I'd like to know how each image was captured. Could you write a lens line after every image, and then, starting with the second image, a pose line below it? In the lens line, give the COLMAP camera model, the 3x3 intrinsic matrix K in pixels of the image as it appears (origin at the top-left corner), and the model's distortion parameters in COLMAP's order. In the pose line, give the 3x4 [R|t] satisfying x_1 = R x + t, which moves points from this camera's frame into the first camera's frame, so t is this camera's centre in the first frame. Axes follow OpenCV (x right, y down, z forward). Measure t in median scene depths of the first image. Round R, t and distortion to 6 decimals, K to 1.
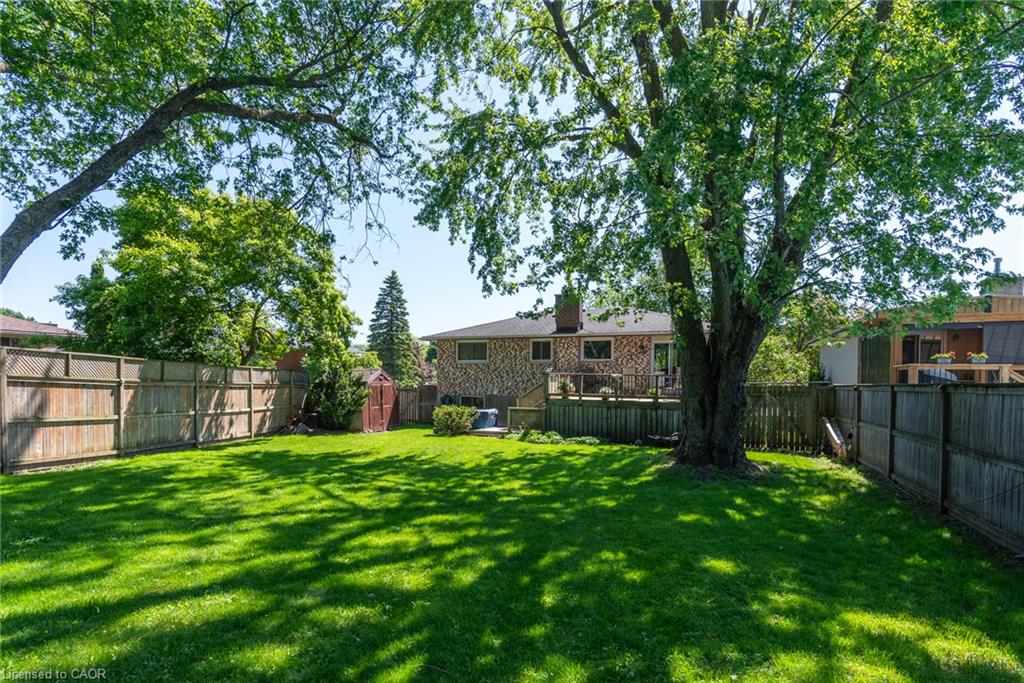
lens RADIAL K [[506.1, 0, 512.0], [0, 506.1, 393.4], [0, 0, 1]] dist [0.000399, 0.000062]
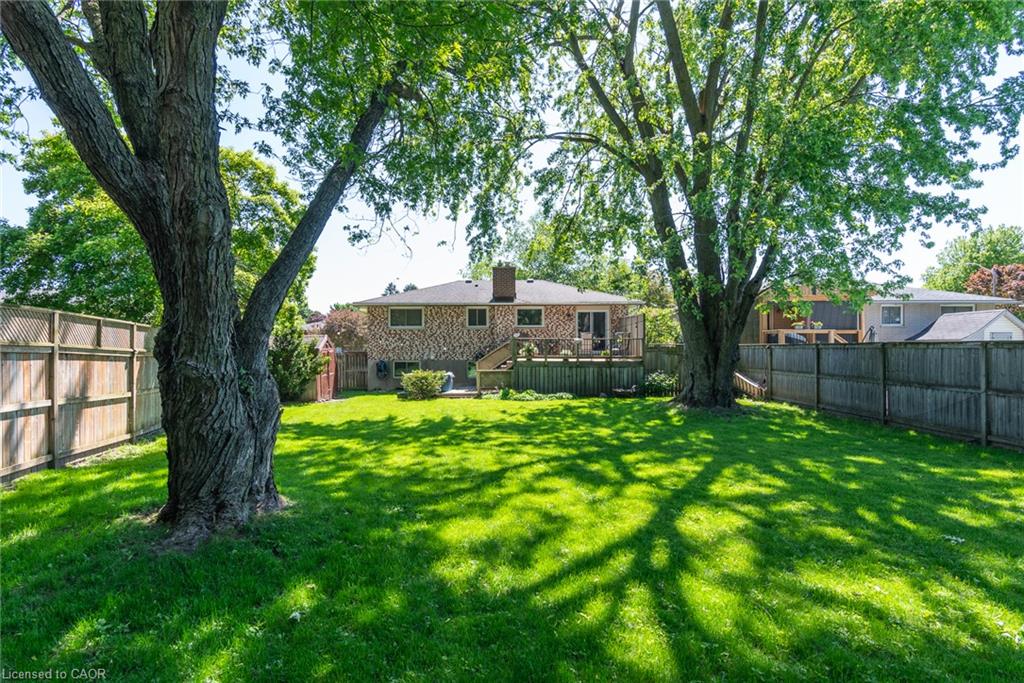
lens RADIAL K [[490.3, 0, 512.0], [0, 490.3, 341.5], [0, 0, 1]] dist [0.002097, 0.000050]
pose [[0.927942, -0.010901, 0.372565, -0.370882], [0.023006, 0.999341, -0.028060, -0.002643], [-0.372014, 0.034609, 0.927582, 0.000451]]
